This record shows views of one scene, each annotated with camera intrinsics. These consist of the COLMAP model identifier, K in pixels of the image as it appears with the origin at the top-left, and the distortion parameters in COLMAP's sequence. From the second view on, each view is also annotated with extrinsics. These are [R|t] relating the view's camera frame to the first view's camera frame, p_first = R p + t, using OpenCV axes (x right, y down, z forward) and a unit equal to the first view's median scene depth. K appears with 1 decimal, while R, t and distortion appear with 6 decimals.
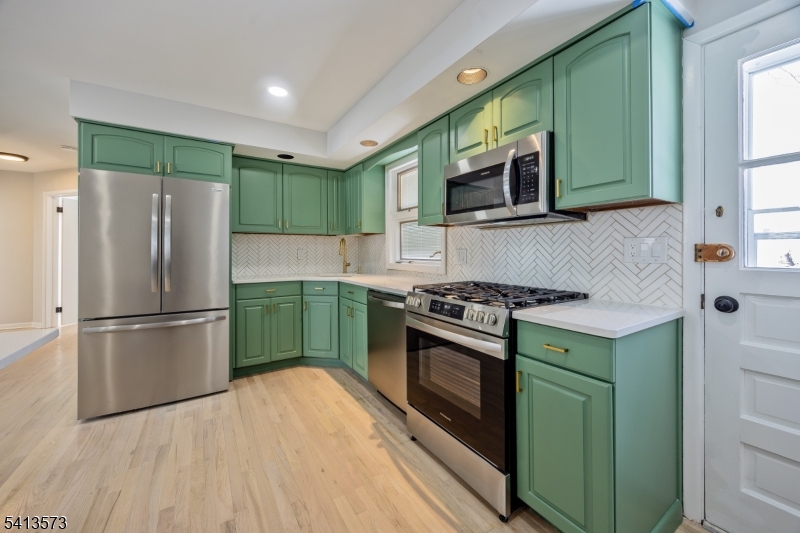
lens RADIAL K [[311.8, 0, 400.2], [0, 311.8, 252.6], [0, 0, 1]] dist [0.000313, 0.000216]
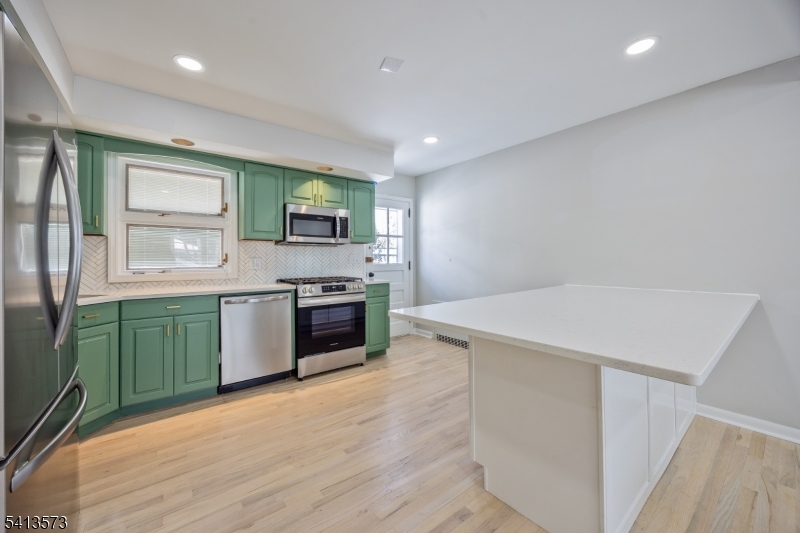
lens RADIAL K [[305.3, 0, 399.6], [0, 305.3, 257.3], [0, 0, 1]] dist [0.002203, 0.000250]
pose [[-0.097467, 0.010350, 0.995185, -1.545142], [0.010844, 0.999898, -0.009337, 0.006341], [-0.995180, 0.009881, -0.097569, 0.665749]]
